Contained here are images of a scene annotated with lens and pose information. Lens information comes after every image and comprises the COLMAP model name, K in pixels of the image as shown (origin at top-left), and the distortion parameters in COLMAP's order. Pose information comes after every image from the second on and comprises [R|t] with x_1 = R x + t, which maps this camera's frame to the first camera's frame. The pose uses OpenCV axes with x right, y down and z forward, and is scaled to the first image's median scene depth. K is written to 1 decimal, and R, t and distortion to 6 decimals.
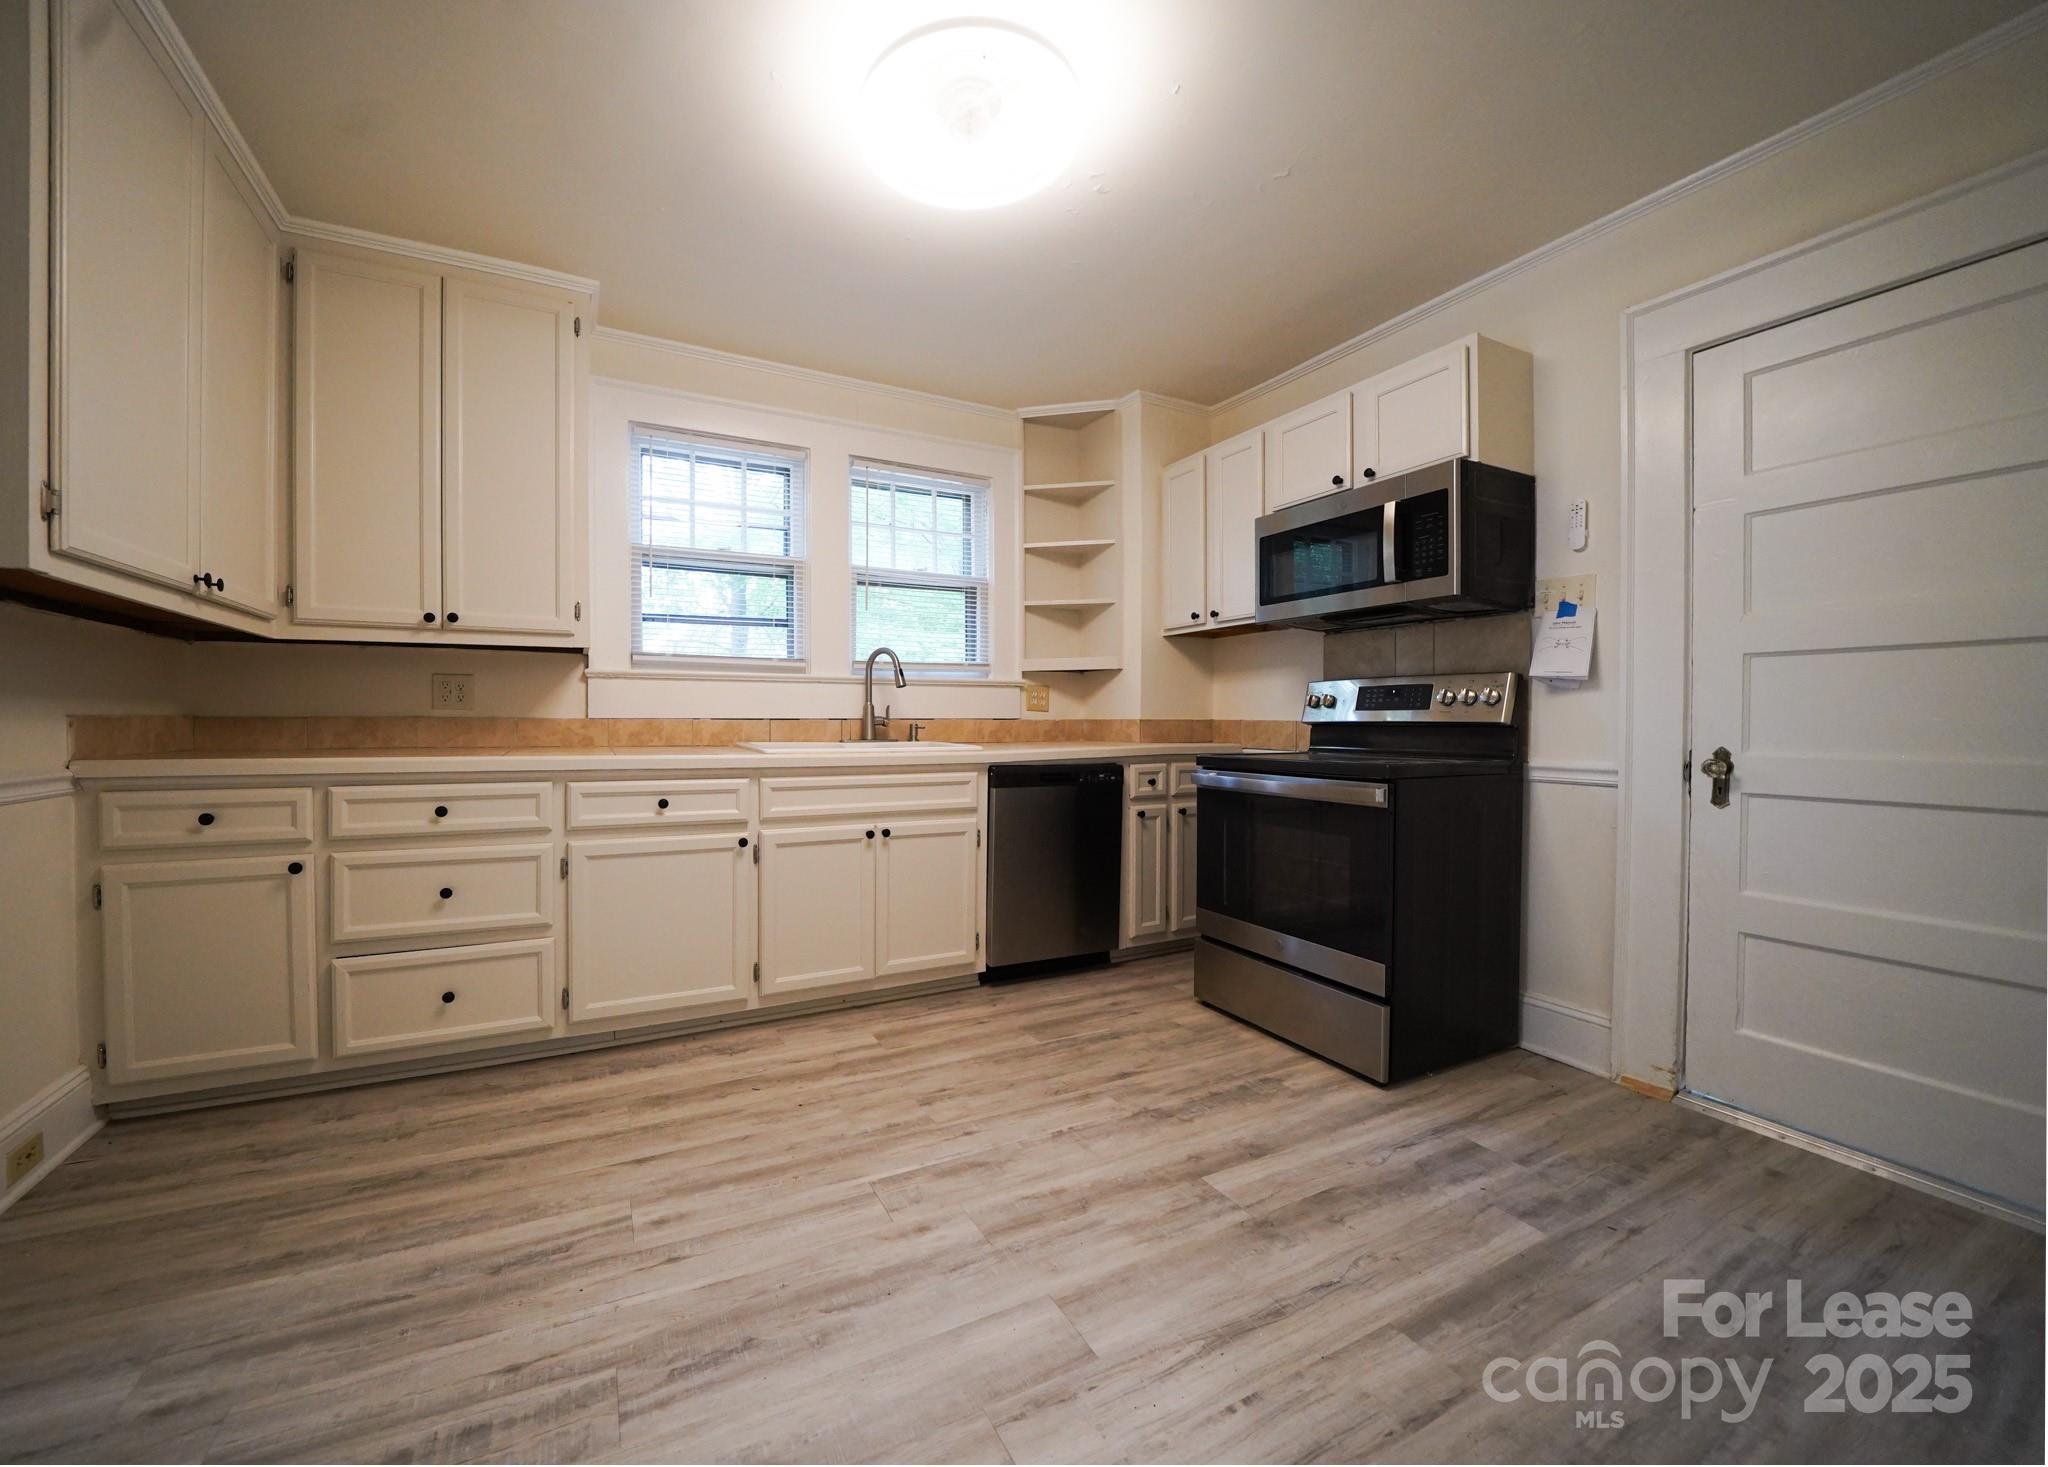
lens RADIAL K [[820.4, 0, 1024.2], [0, 820.4, 732.6], [0, 0, 1]] dist [-0.020253, -0.000106]
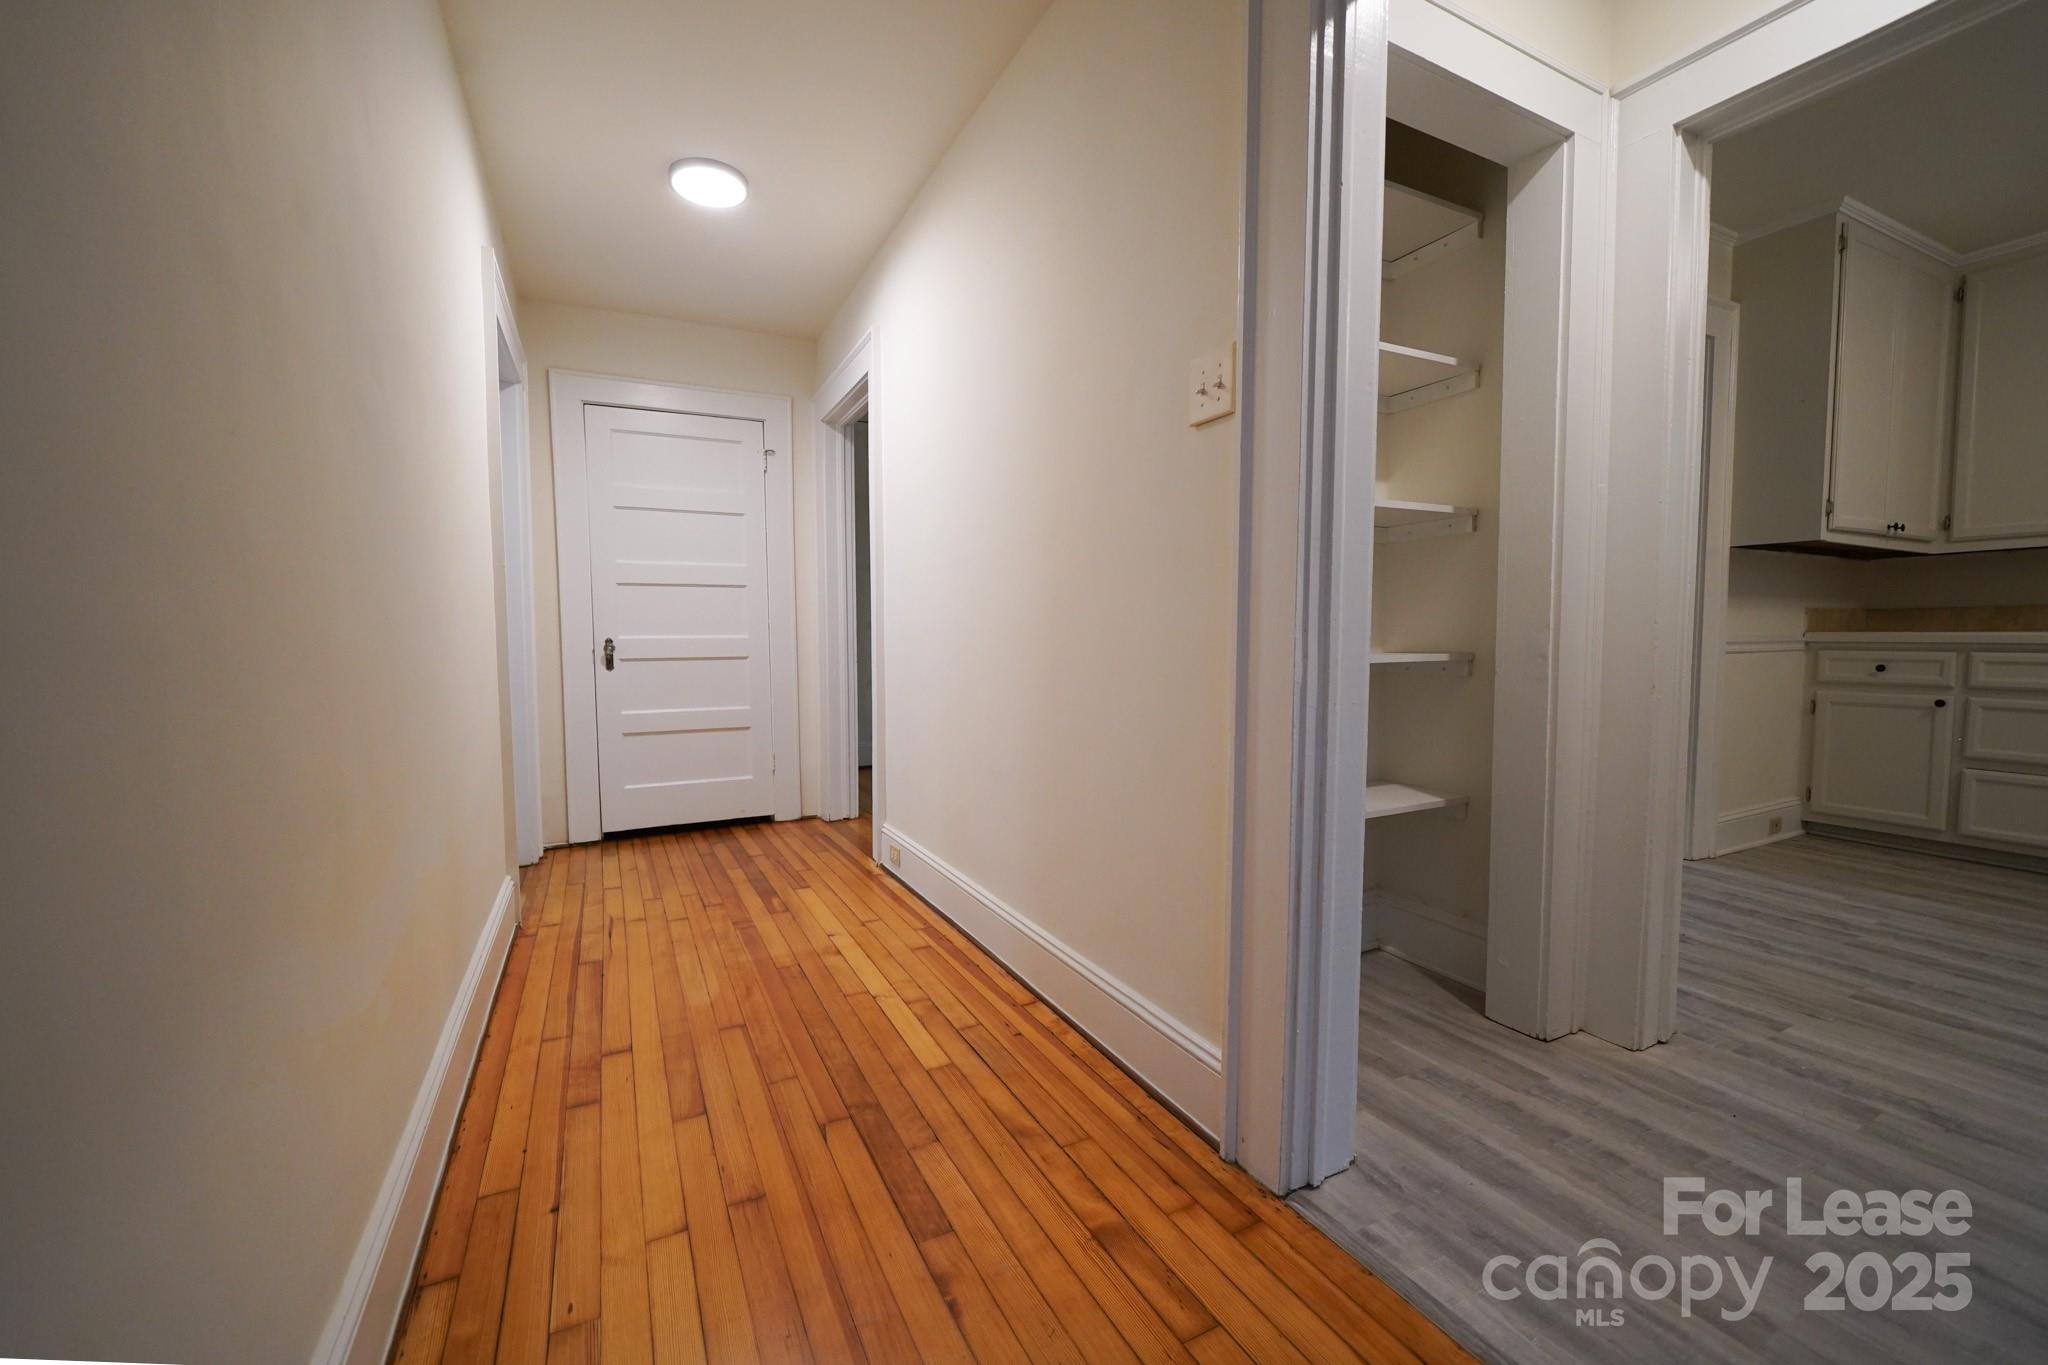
lens RADIAL K [[803.3, 0, 1021.3], [0, 803.3, 682.2], [0, 0, 1]] dist [-0.003475, -0.000349]
pose [[-0.006313, 0.064691, -0.997885, 0.640629], [-0.006646, 0.997880, 0.064733, 0.039341], [0.999958, 0.007041, -0.005870, -0.760913]]
